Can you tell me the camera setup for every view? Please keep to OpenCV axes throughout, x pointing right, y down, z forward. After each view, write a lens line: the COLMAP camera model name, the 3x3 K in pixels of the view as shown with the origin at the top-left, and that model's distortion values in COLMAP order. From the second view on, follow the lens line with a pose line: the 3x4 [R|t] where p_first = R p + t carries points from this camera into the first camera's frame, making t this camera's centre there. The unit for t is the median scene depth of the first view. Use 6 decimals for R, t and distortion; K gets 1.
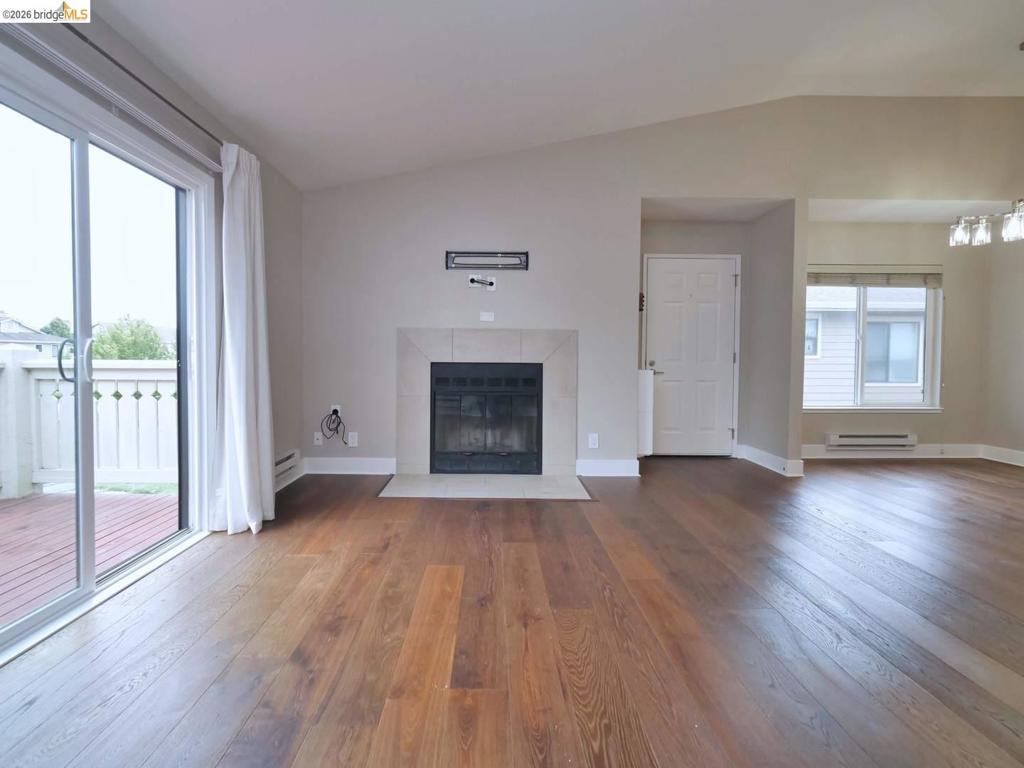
lens RADIAL K [[418.4, 0, 483.6], [0, 418.4, 365.7], [0, 0, 1]] dist [0.008207, -0.000094]
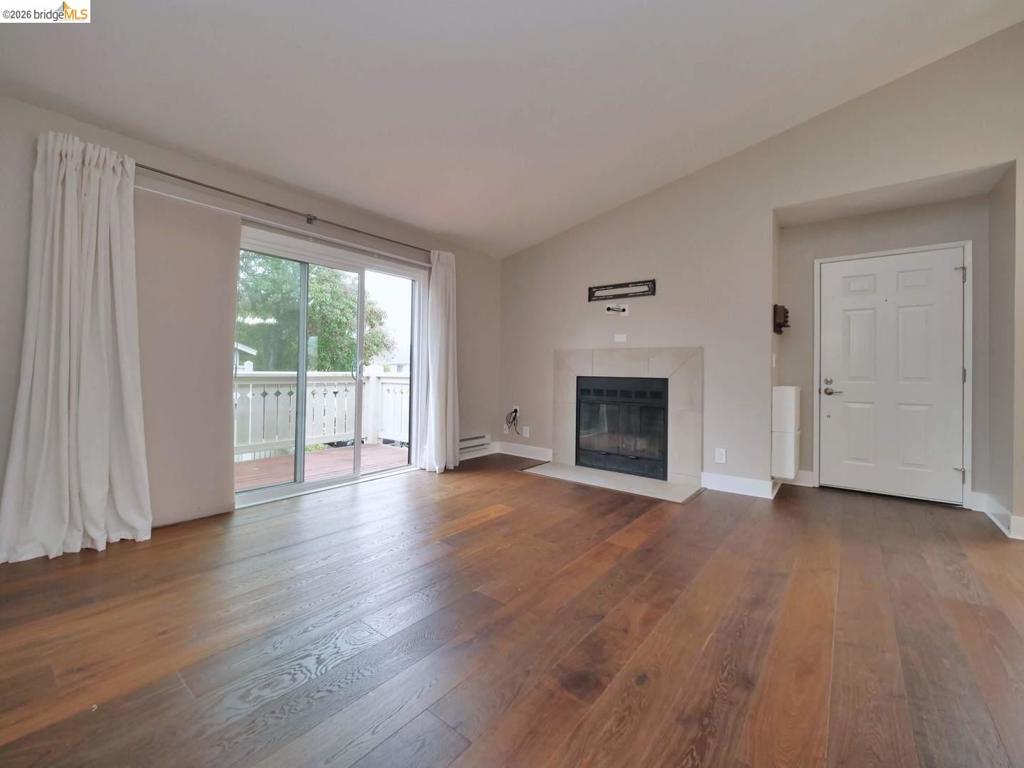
lens RADIAL K [[428.2, 0, 500.2], [0, 428.2, 361.7], [0, 0, 1]] dist [0.000355, -0.000080]
pose [[0.781615, -0.008960, -0.623697, 0.497549], [-0.018585, 0.999118, -0.037644, 0.000939], [0.623484, 0.041015, 0.780760, -0.152478]]
